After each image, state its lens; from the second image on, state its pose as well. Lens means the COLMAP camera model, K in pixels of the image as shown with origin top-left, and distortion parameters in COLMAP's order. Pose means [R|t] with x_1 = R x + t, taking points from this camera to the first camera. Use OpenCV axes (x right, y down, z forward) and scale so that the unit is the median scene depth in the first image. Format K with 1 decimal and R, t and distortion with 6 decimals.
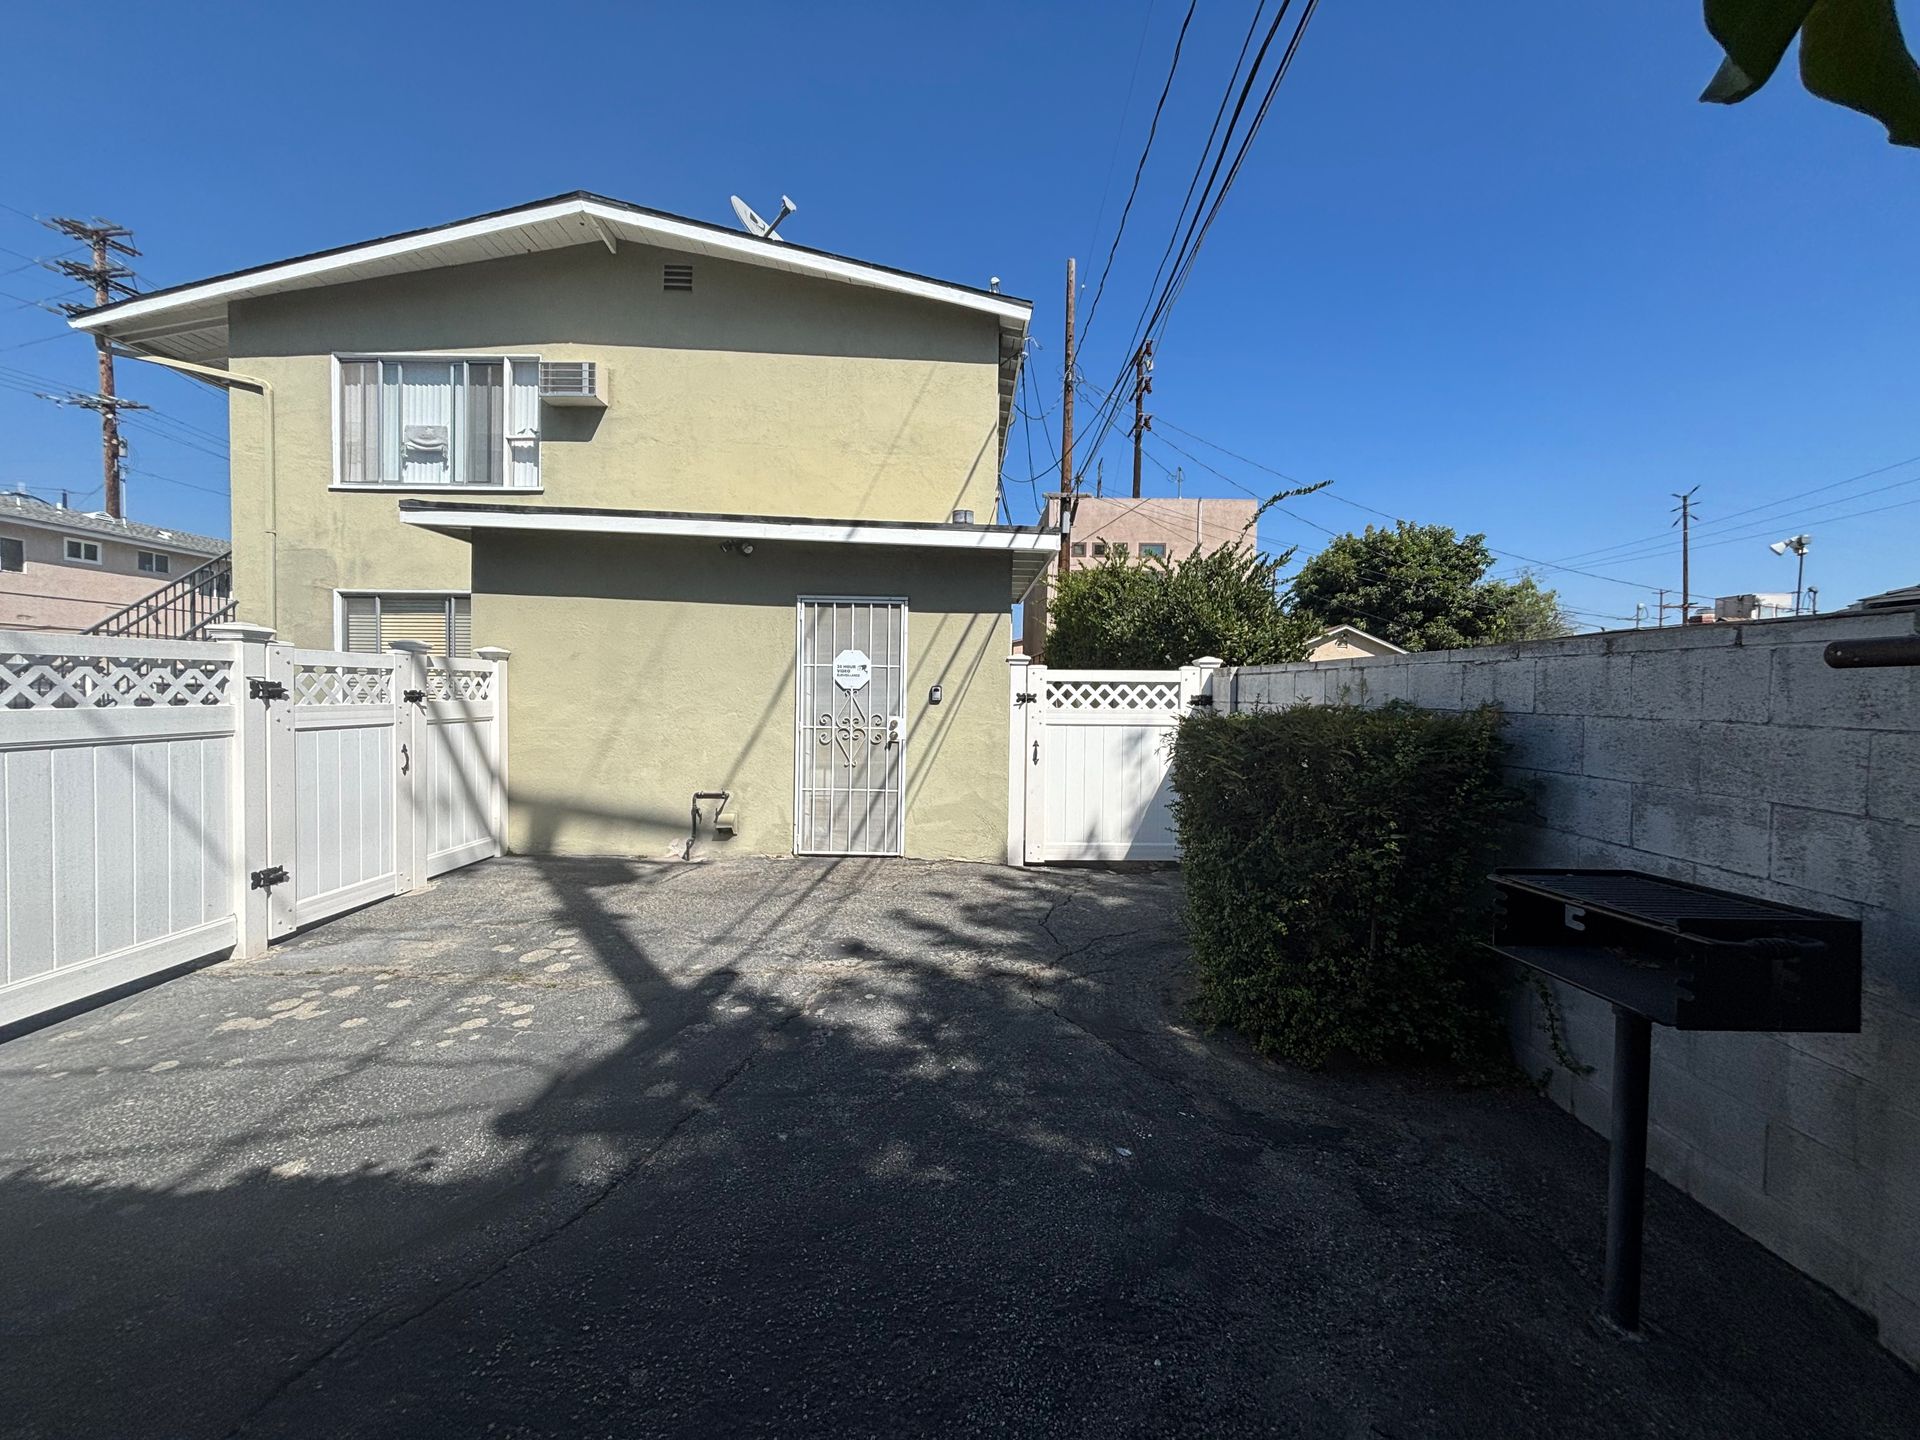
lens RADIAL K [[770.5, 0, 966.9], [0, 770.5, 716.8], [0, 0, 1]] dist [-0.001976, -0.000671]
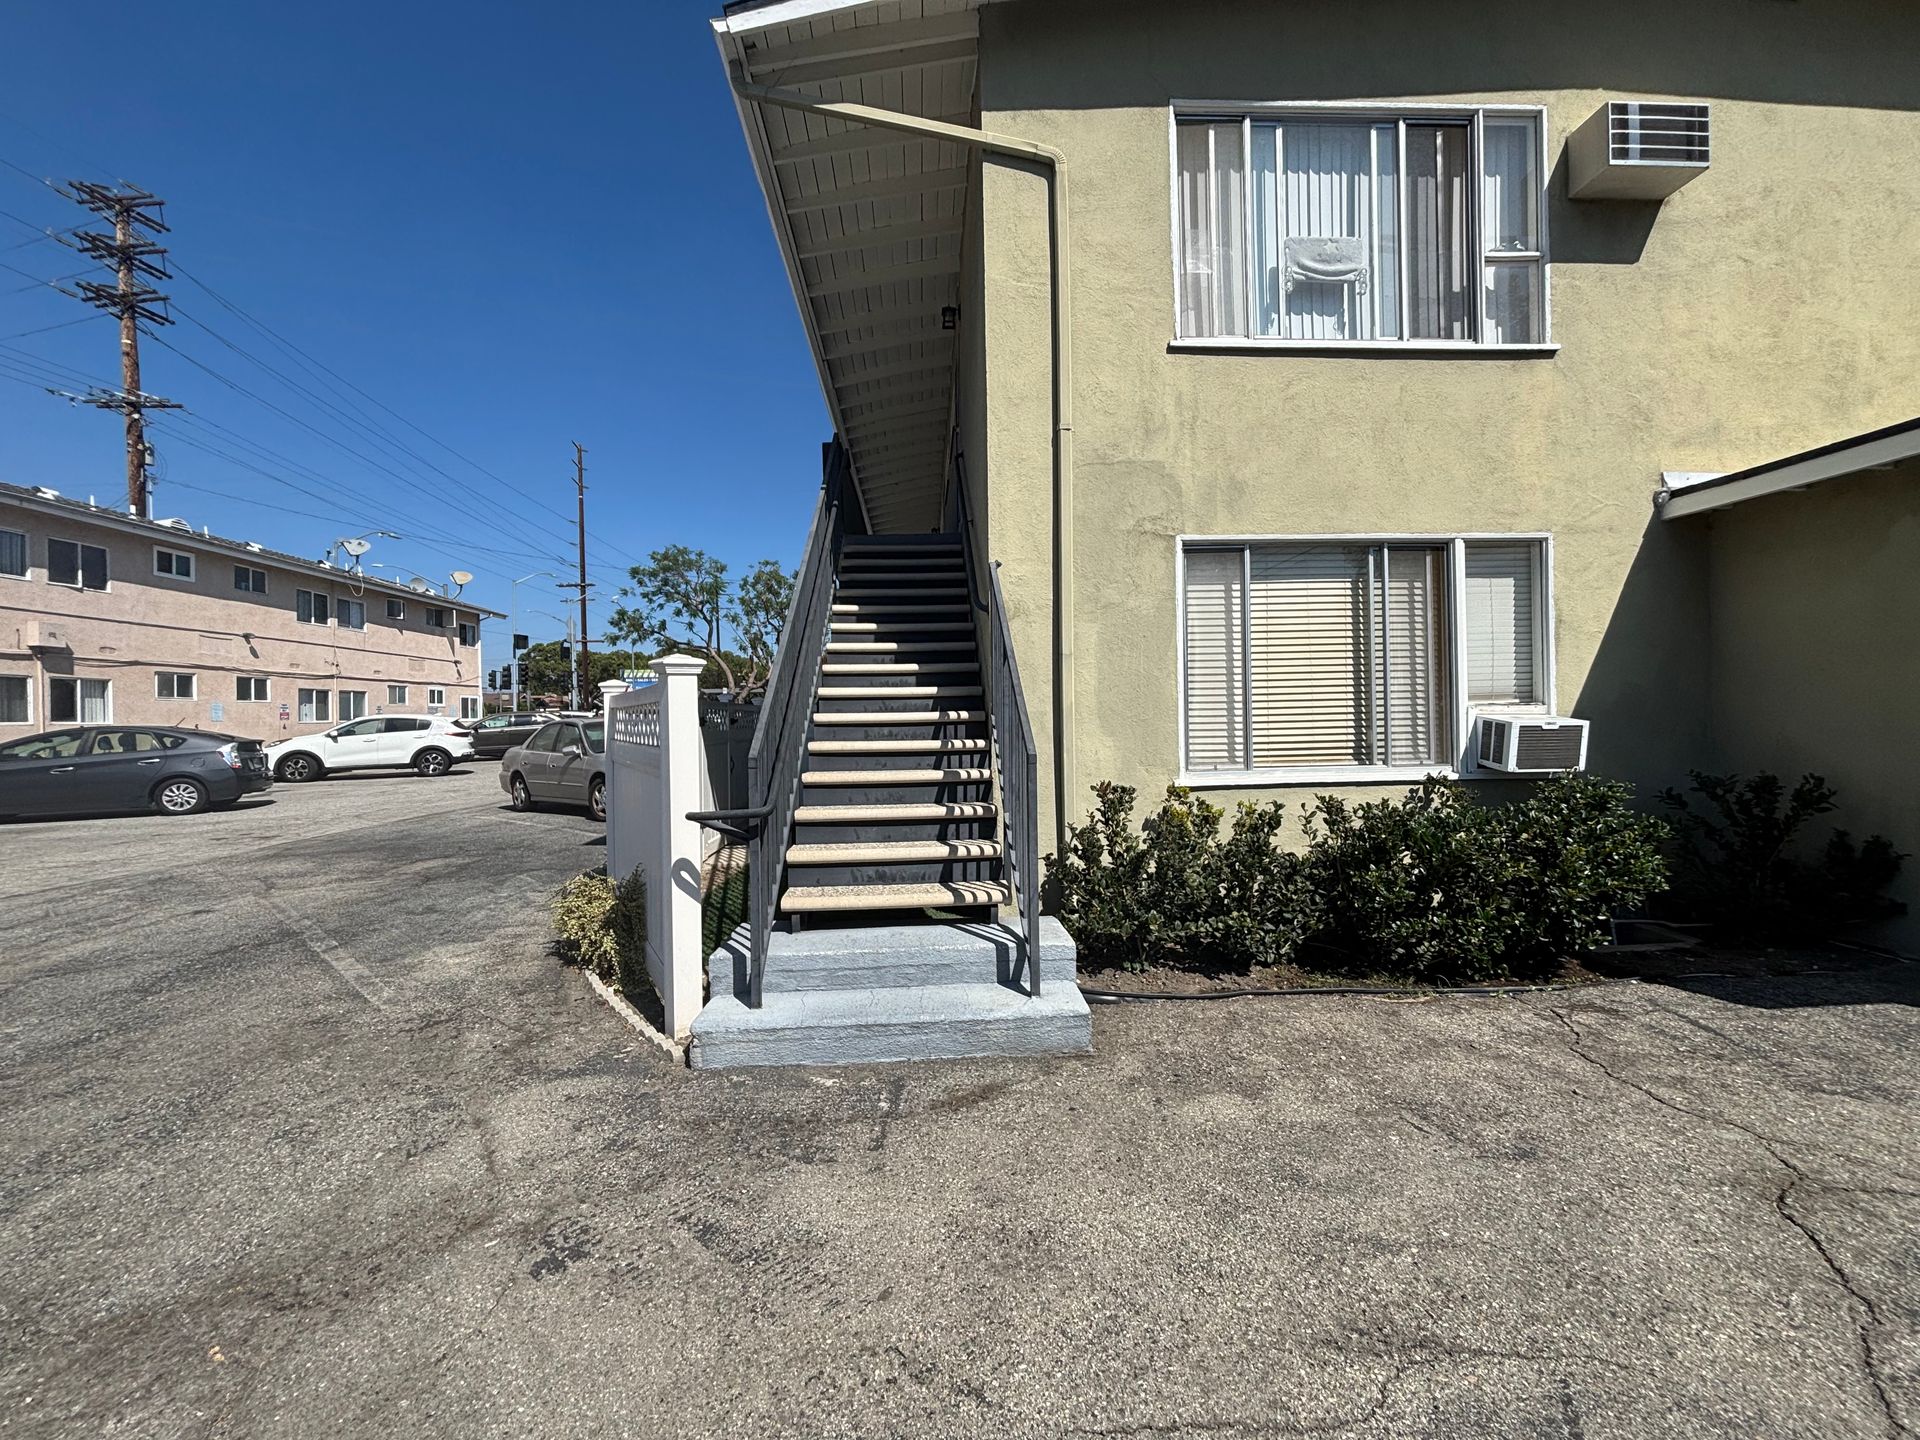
lens RADIAL K [[787.5, 0, 960.0], [0, 787.5, 720.0], [0, 0, 1]] dist [-0.002360, 0.000089]
pose [[0.998794, -0.027253, 0.040846, -1.009063], [0.028709, 0.998958, -0.035481, -0.023047], [-0.039837, 0.036611, 0.998535, 0.470186]]
